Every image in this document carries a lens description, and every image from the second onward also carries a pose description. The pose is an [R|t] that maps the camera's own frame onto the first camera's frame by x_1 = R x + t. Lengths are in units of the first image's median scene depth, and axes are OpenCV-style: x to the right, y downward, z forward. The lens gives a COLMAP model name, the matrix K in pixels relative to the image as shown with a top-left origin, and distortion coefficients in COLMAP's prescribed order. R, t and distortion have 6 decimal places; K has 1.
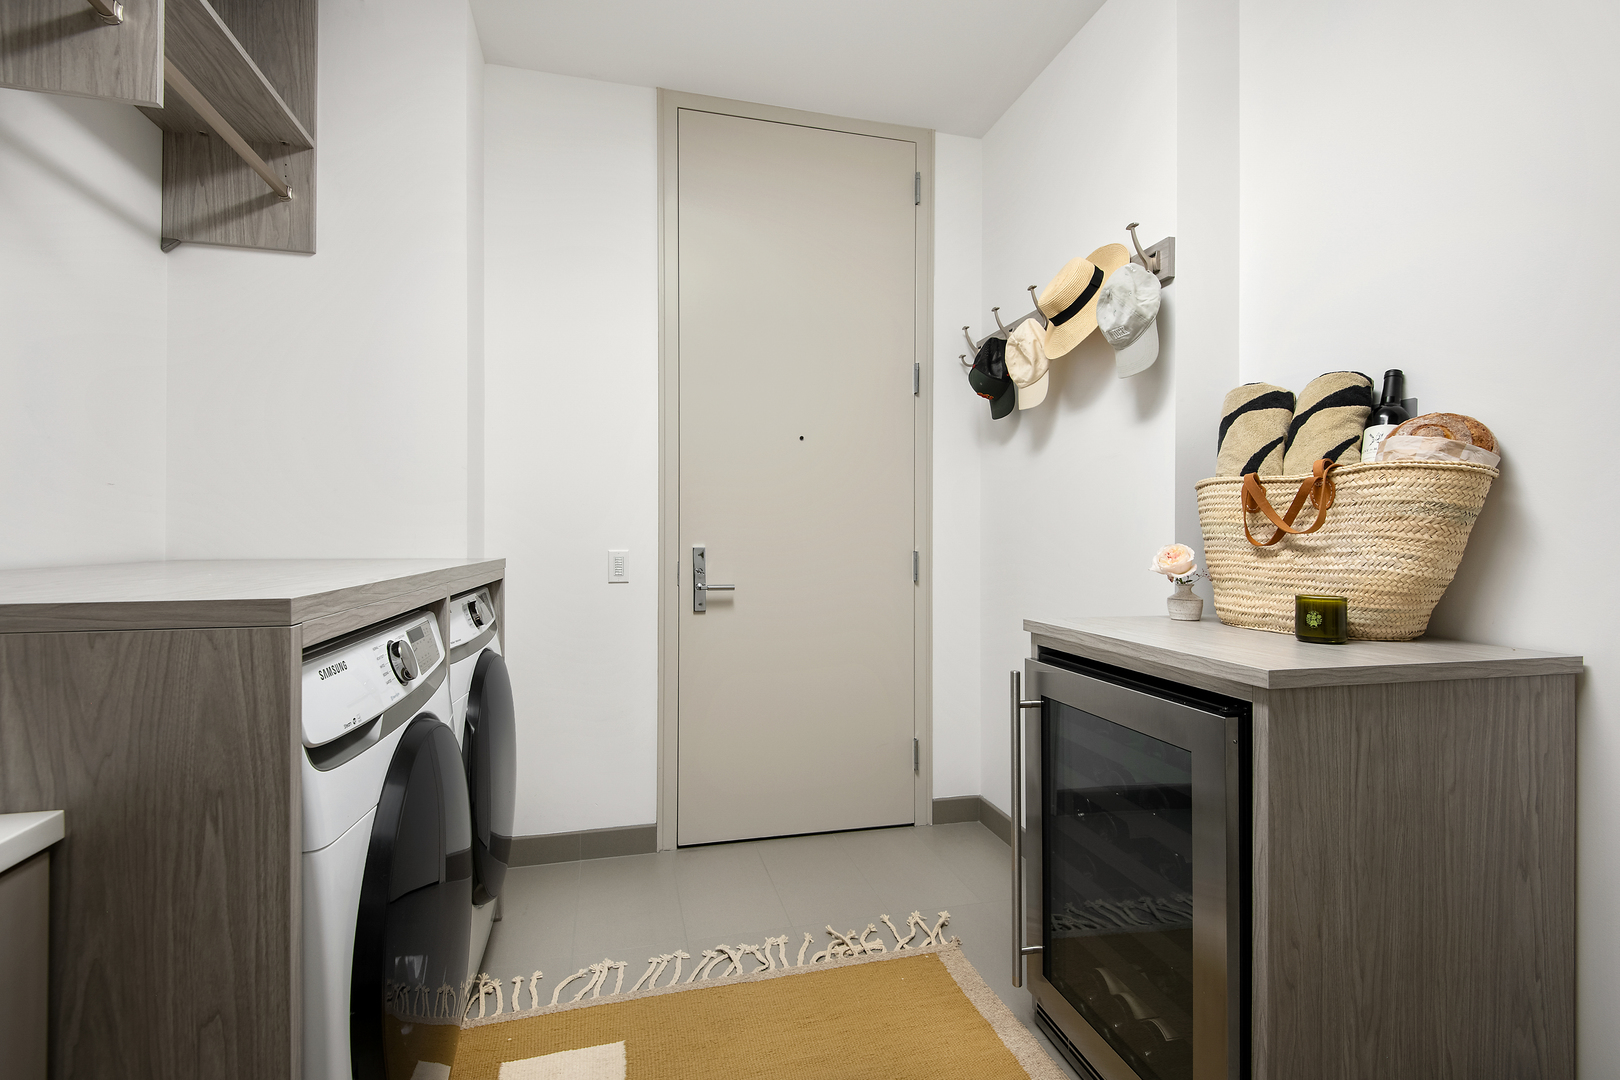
lens RADIAL K [[749.4, 0, 808.1], [0, 749.4, 544.9], [0, 0, 1]] dist [0.002083, -0.000086]
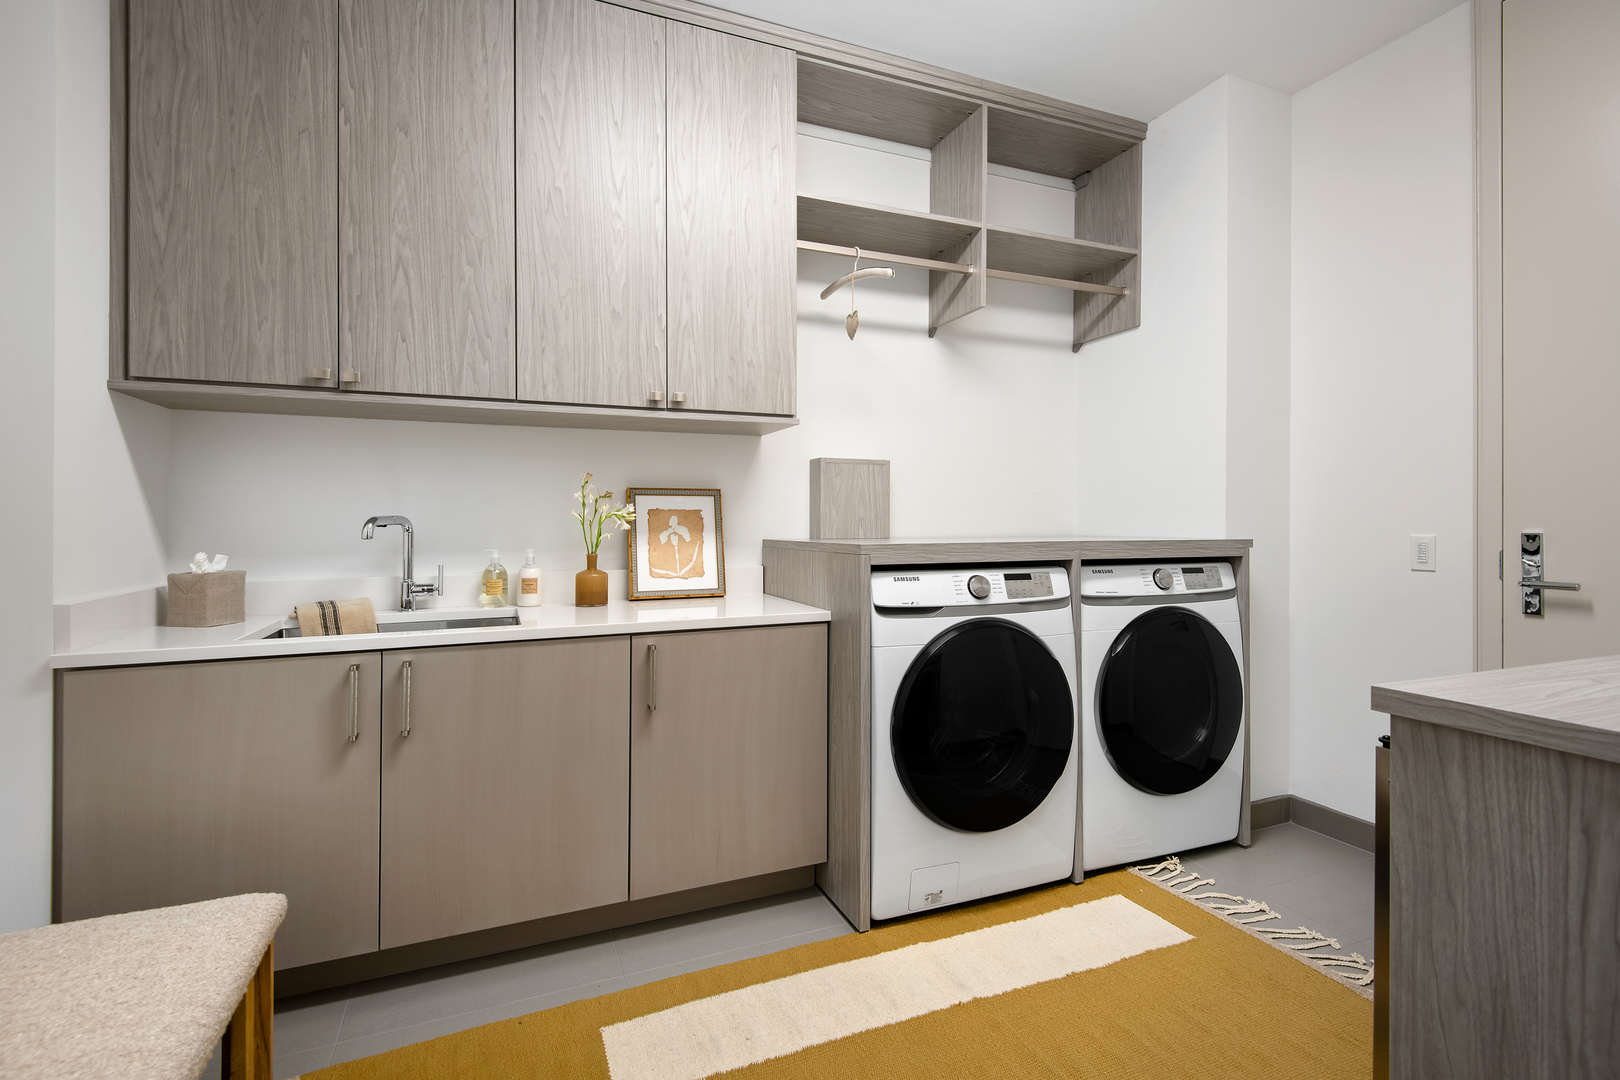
lens RADIAL K [[749.4, 0, 808.1], [0, 749.4, 544.9], [0, 0, 1]] dist [0.002083, -0.000086]
pose [[0.135639, 0.024076, -0.990466, 0.755055], [-0.009539, 0.999690, 0.022994, 0.006839], [0.990712, 0.006330, 0.135826, 0.189394]]
